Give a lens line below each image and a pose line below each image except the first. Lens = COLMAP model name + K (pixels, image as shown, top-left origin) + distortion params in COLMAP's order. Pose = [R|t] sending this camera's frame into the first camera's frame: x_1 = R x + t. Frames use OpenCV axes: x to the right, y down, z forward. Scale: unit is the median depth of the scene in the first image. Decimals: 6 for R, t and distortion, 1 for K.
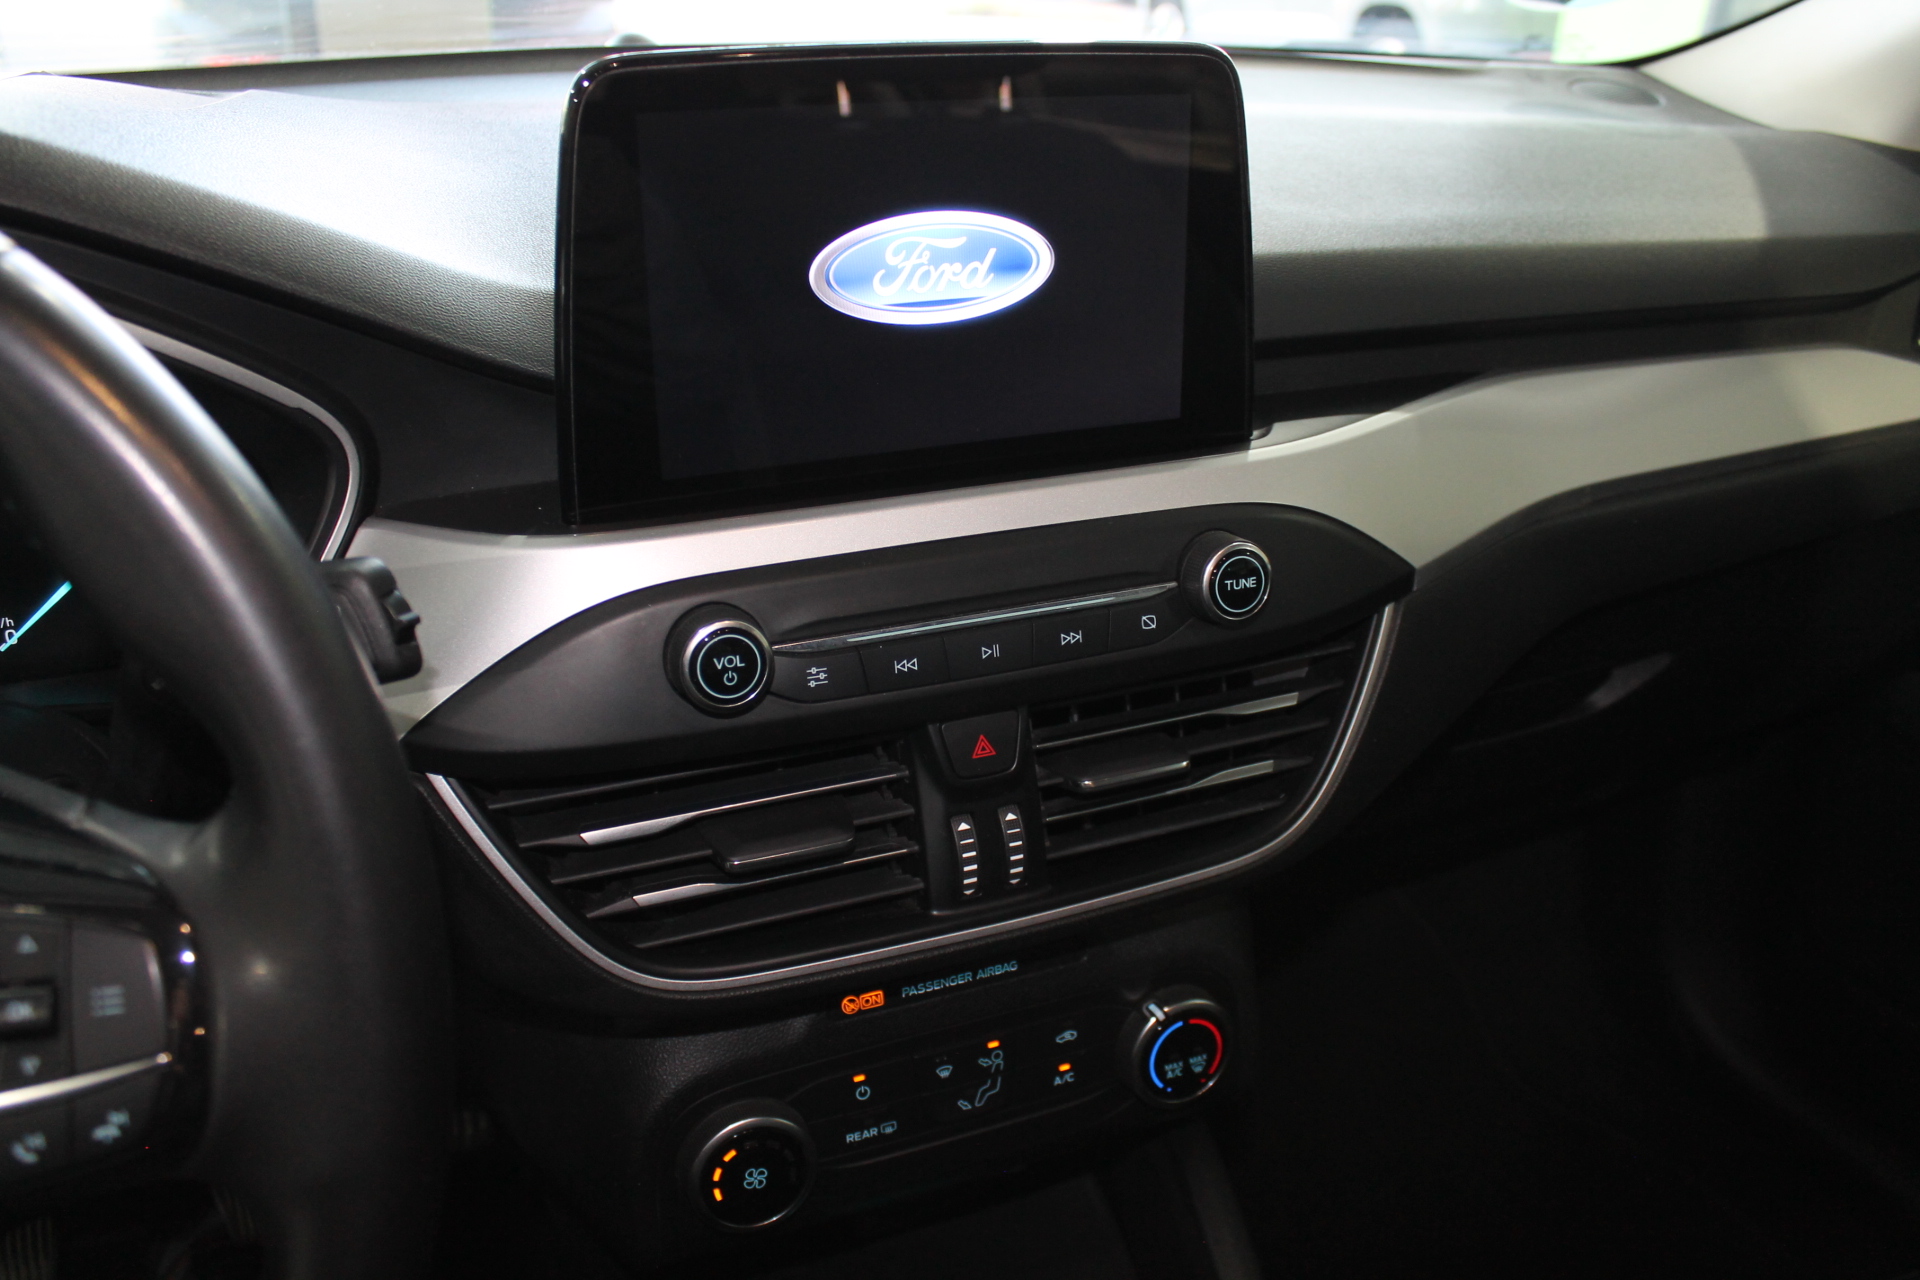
lens RADIAL K [[1581.9, 0, 967.3], [0, 1581.9, 646.1], [0, 0, 1]] dist [-0.166290, 0.125498]
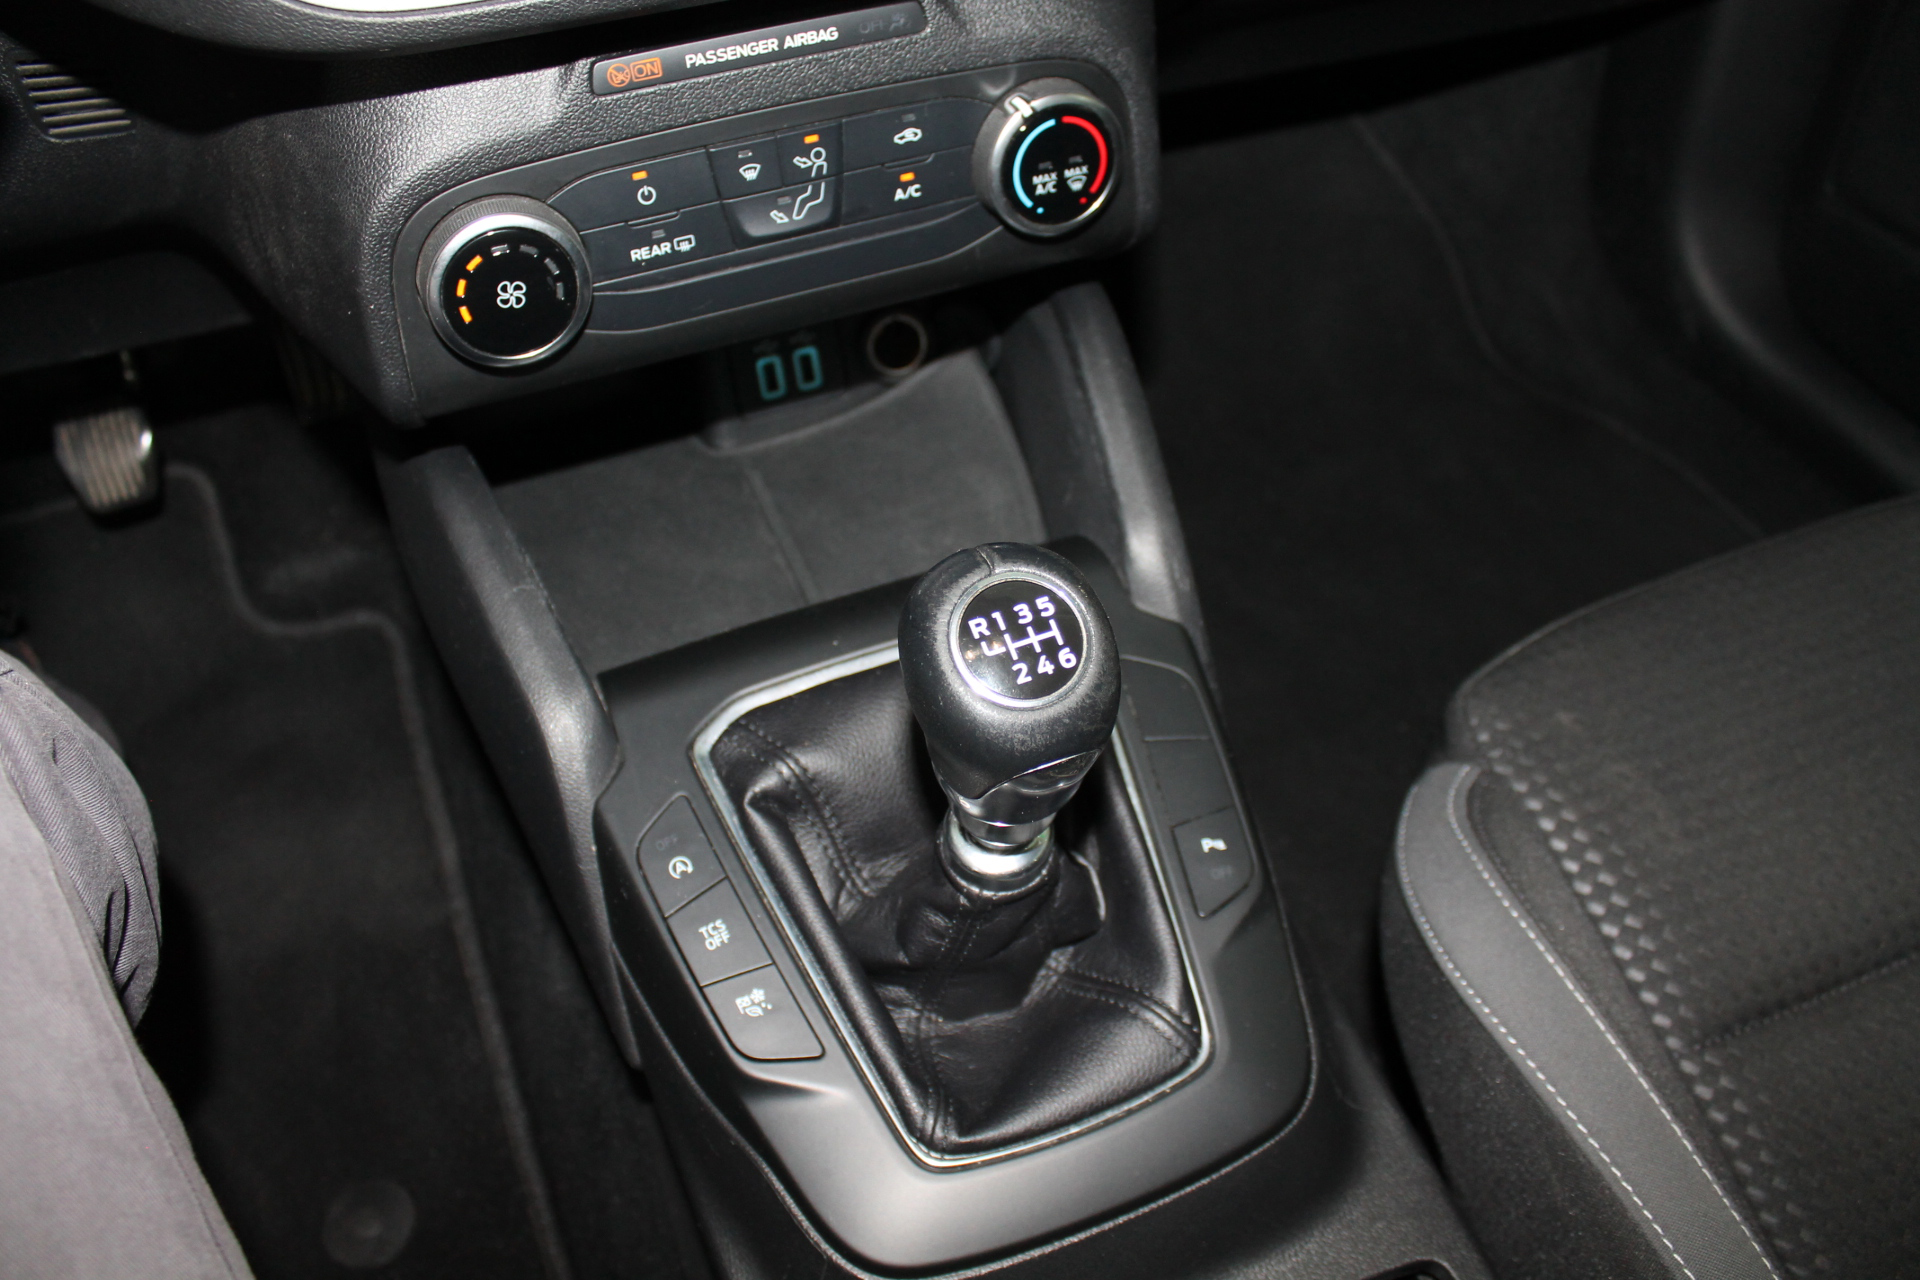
lens RADIAL K [[1581.9, 0, 962.8], [0, 1581.9, 630.2], [0, 0, 1]] dist [-0.166290, 0.125498]
pose [[0.999936, -0.002945, -0.010941, 0.103001], [0.006807, 0.928092, 0.372288, 0.194444], [0.009058, -0.372339, 0.928053, 0.170882]]
